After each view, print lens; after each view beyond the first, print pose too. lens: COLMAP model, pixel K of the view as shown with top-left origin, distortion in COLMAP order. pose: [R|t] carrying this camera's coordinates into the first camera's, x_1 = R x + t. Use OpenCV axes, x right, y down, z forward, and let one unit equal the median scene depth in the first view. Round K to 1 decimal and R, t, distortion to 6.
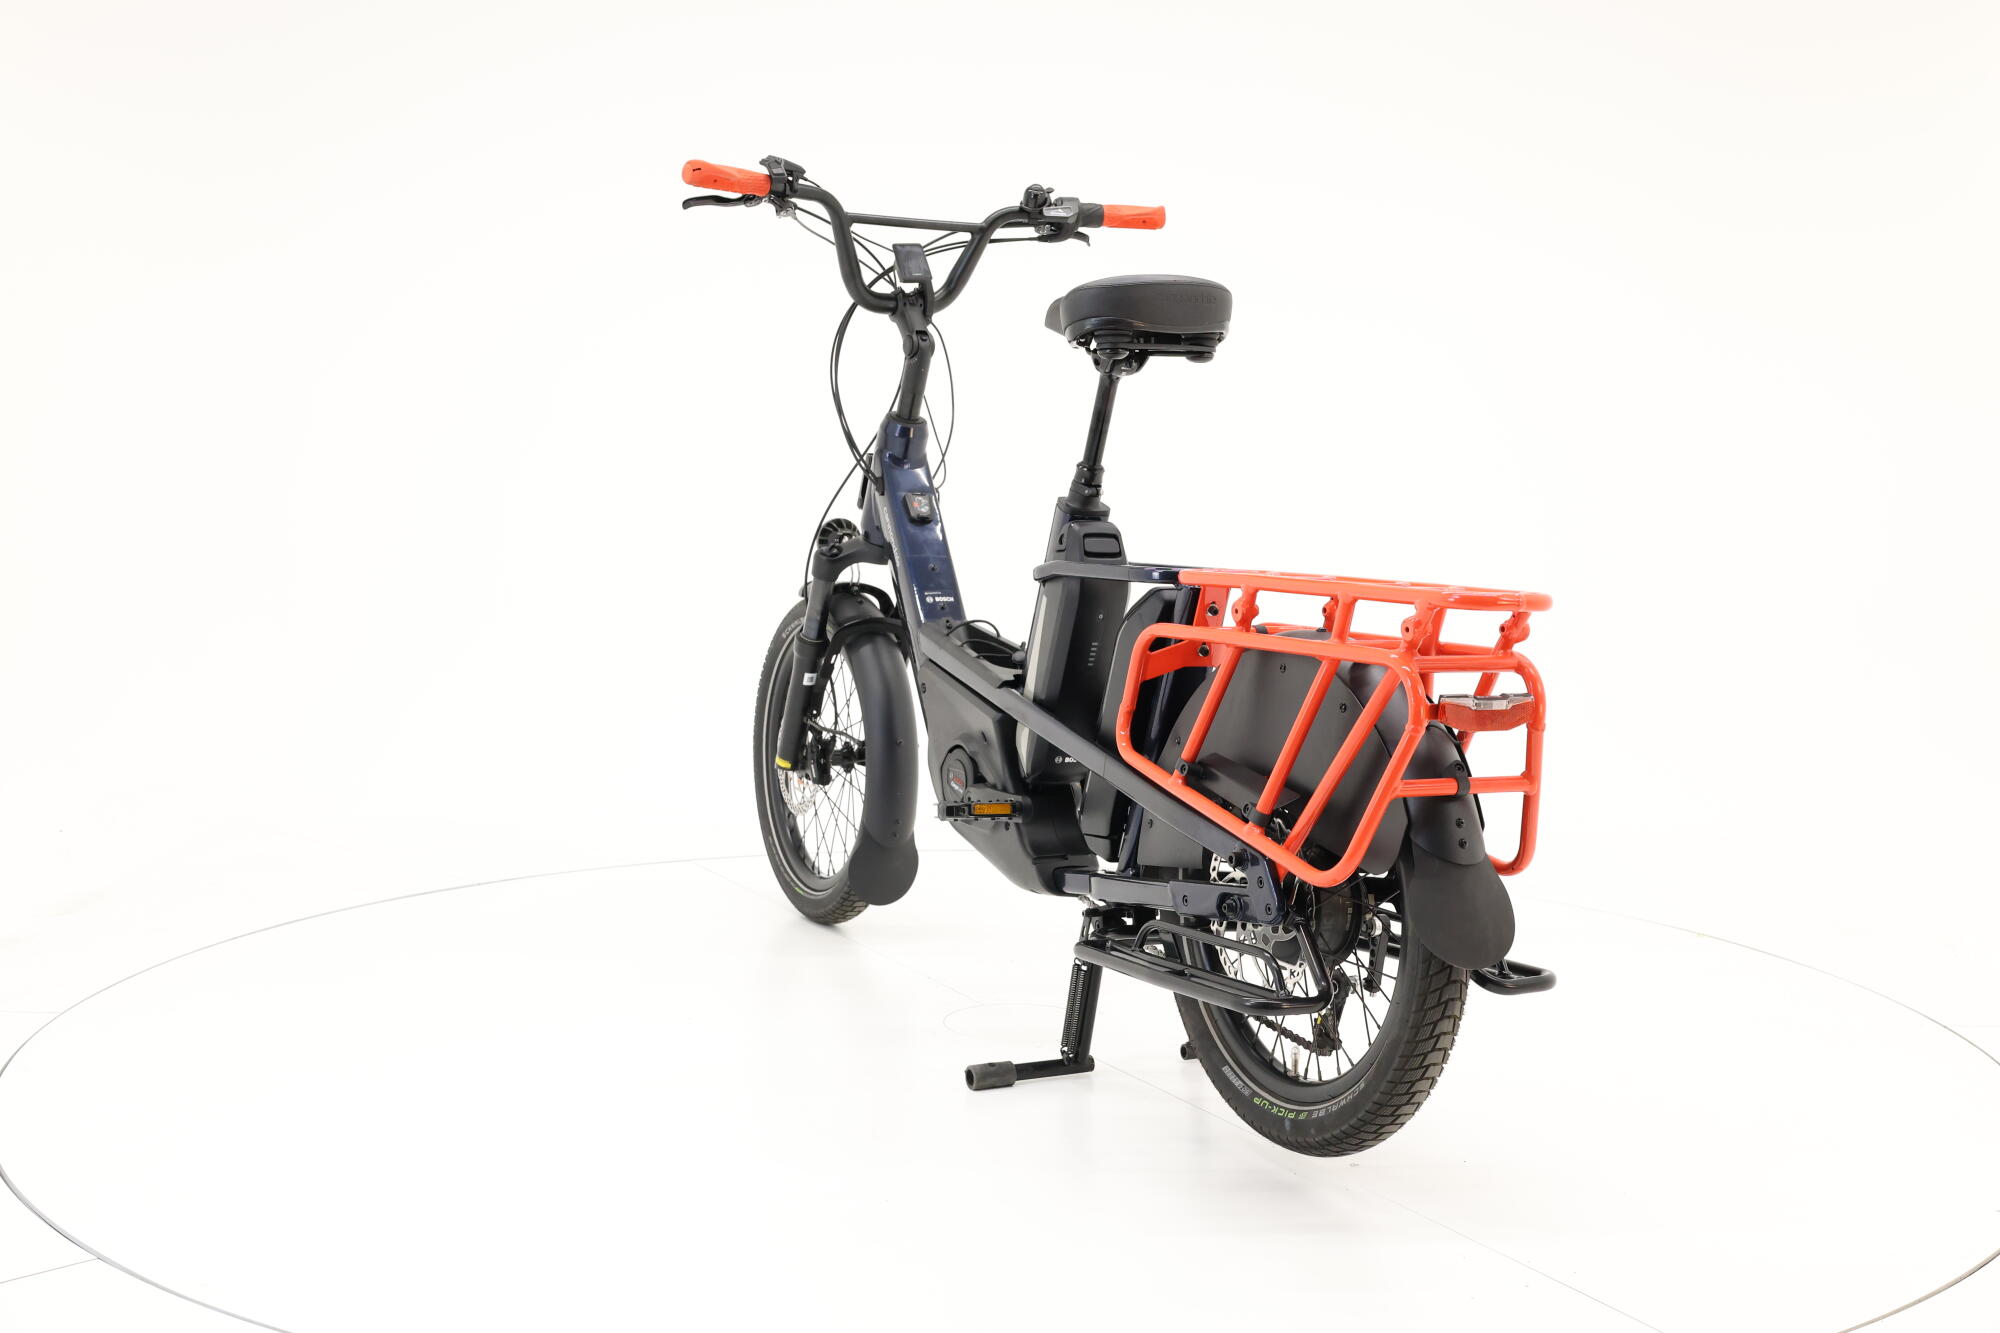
lens RADIAL K [[2289.7, 0, 1000.0], [0, 2289.7, 666.5], [0, 0, 1]] dist [0.149702, 0.001736]
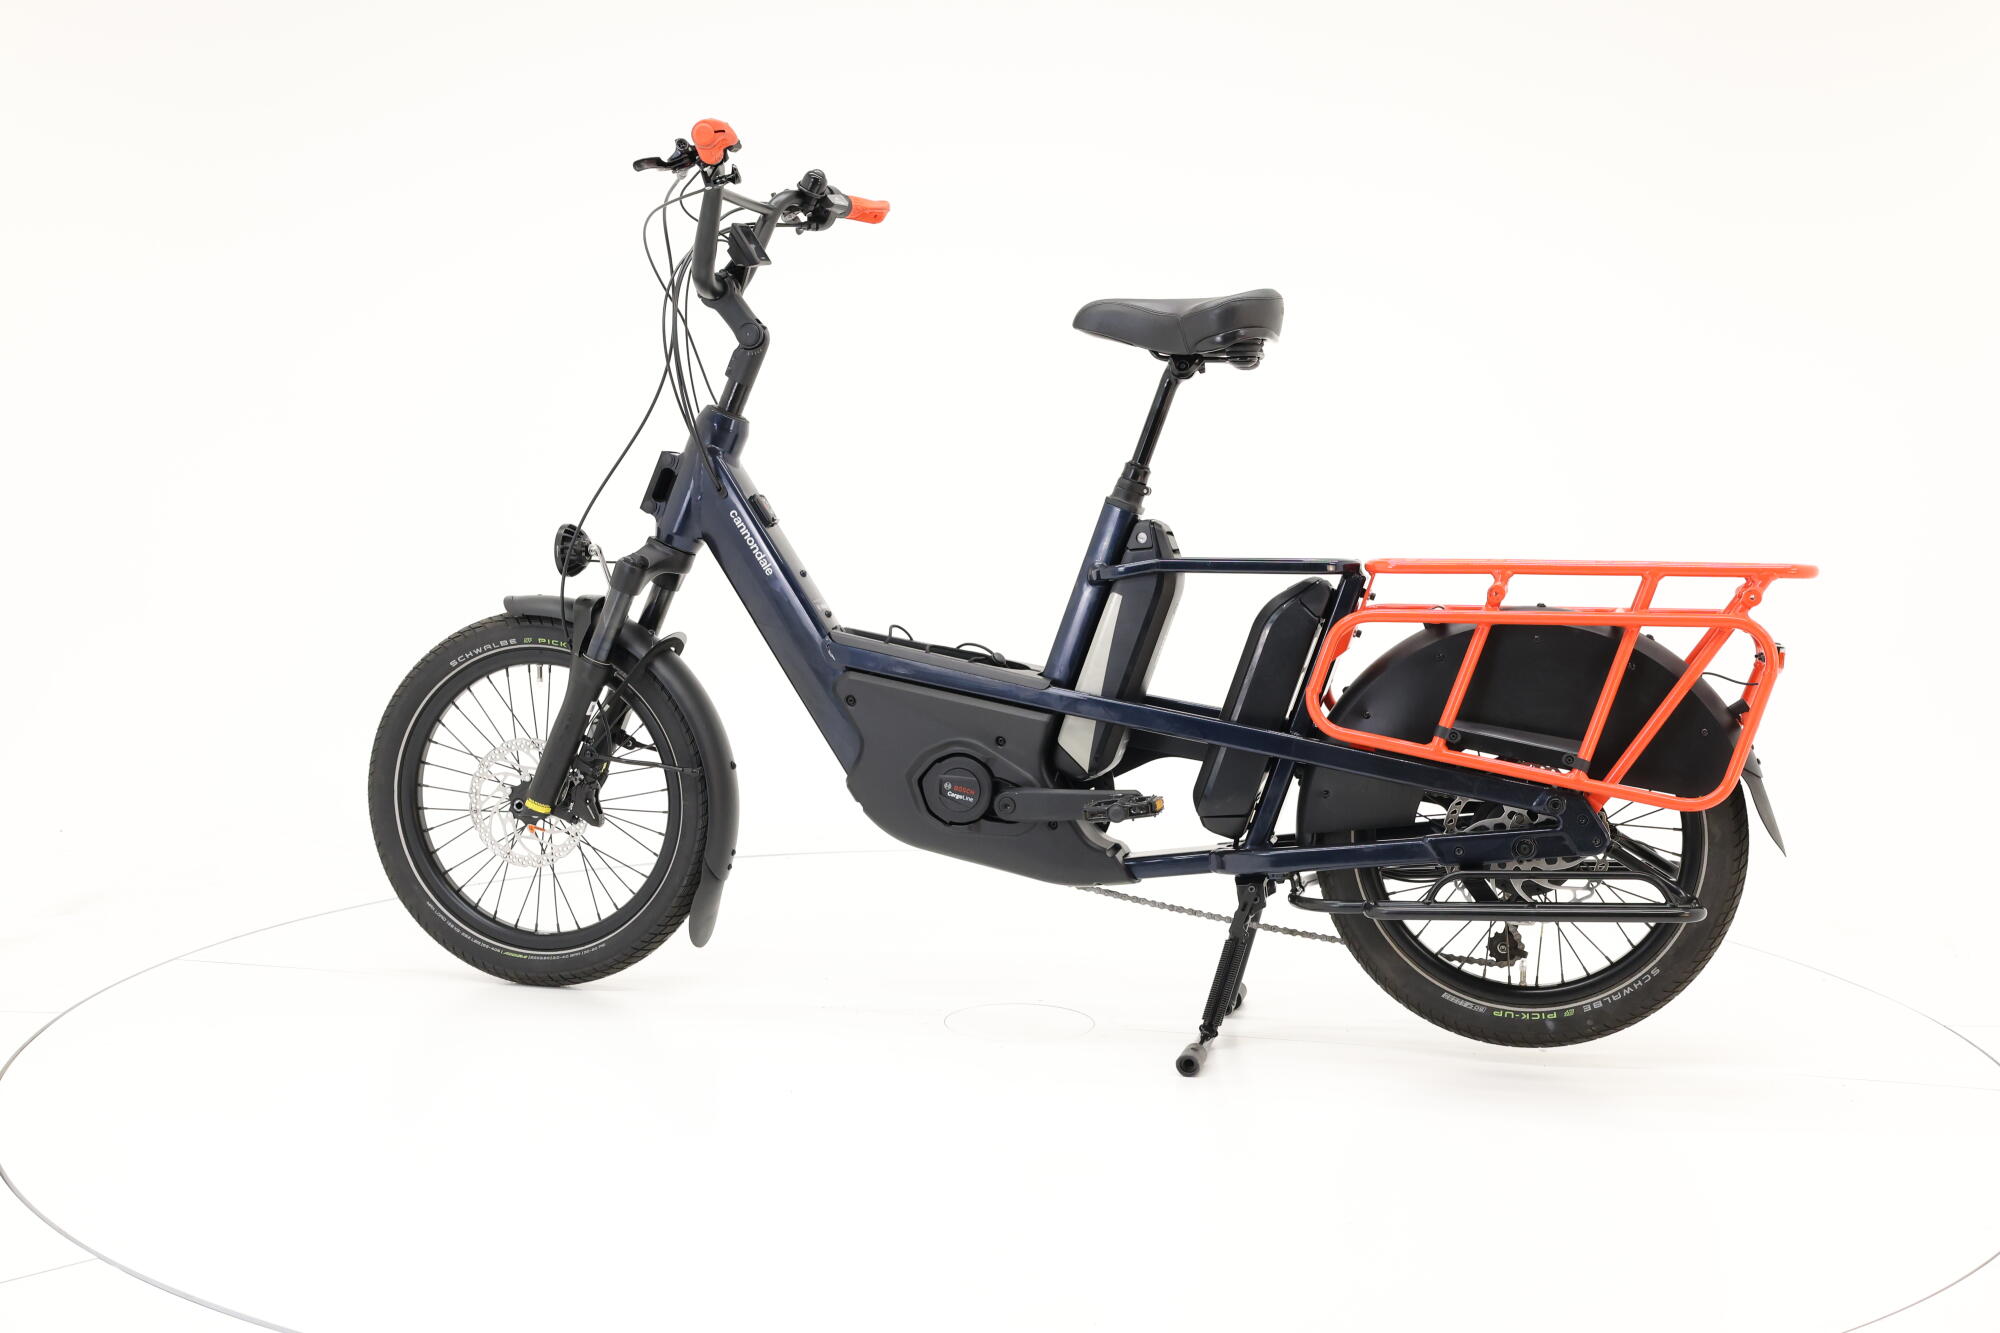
lens RADIAL K [[2289.7, 0, 1000.0], [0, 2289.7, 666.5], [0, 0, 1]] dist [0.149702, 0.001736]
pose [[0.746676, -0.086078, 0.659595, -0.814744], [0.063463, 0.996287, 0.058174, -0.067502], [-0.662154, -0.001577, 0.749366, 0.270364]]
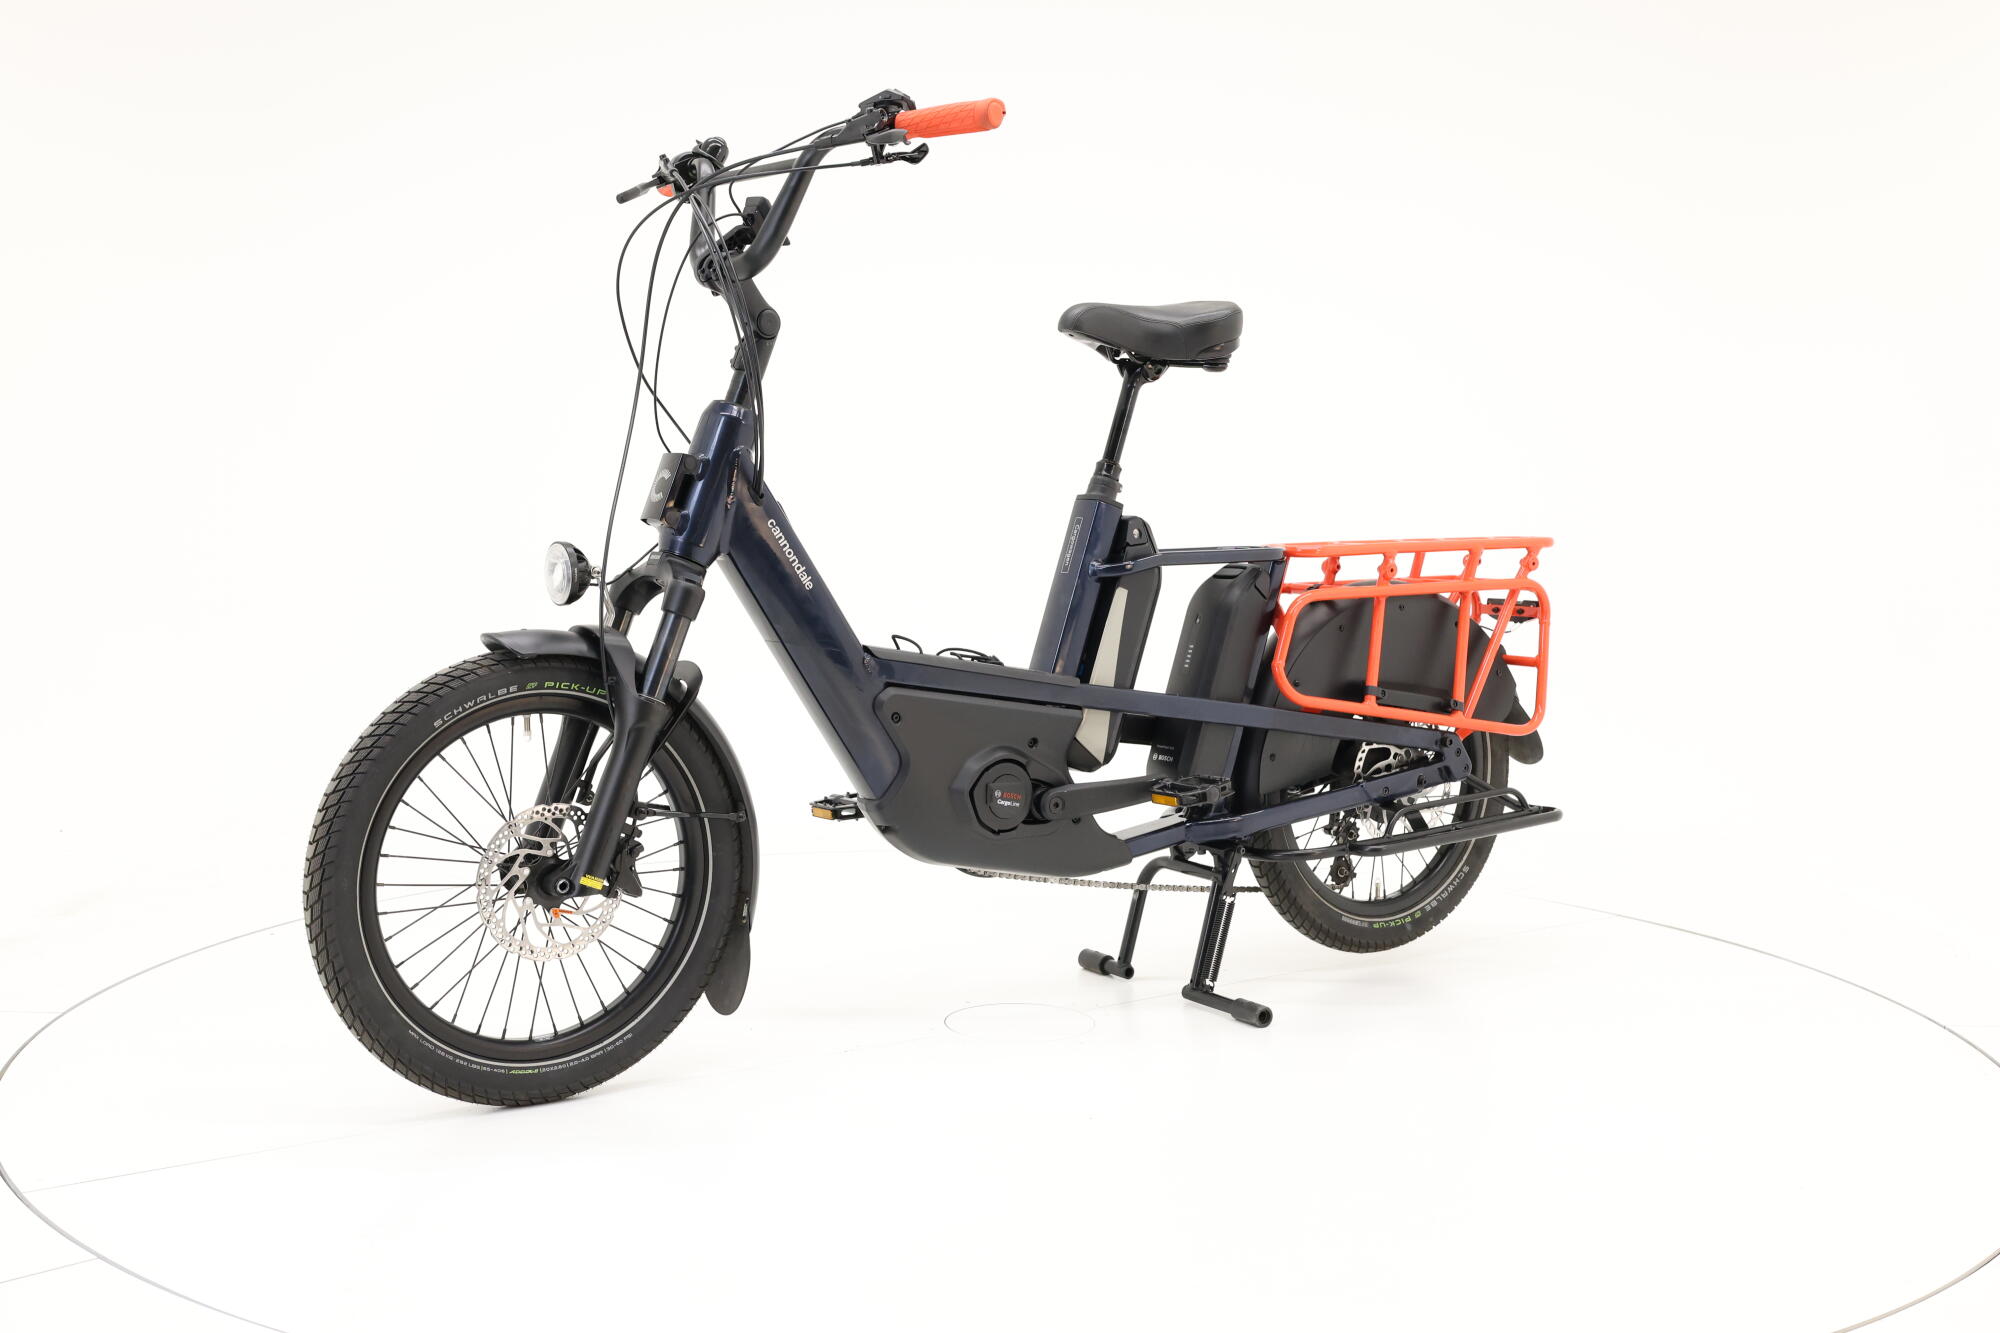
lens RADIAL K [[2289.7, 0, 1000.0], [0, 2289.7, 666.5], [0, 0, 1]] dist [0.149702, 0.001736]
pose [[-0.008719, -0.125654, 0.992036, -1.213480], [0.070910, 0.989498, 0.125956, -0.151067], [-0.997445, 0.071443, 0.000283, 1.195845]]
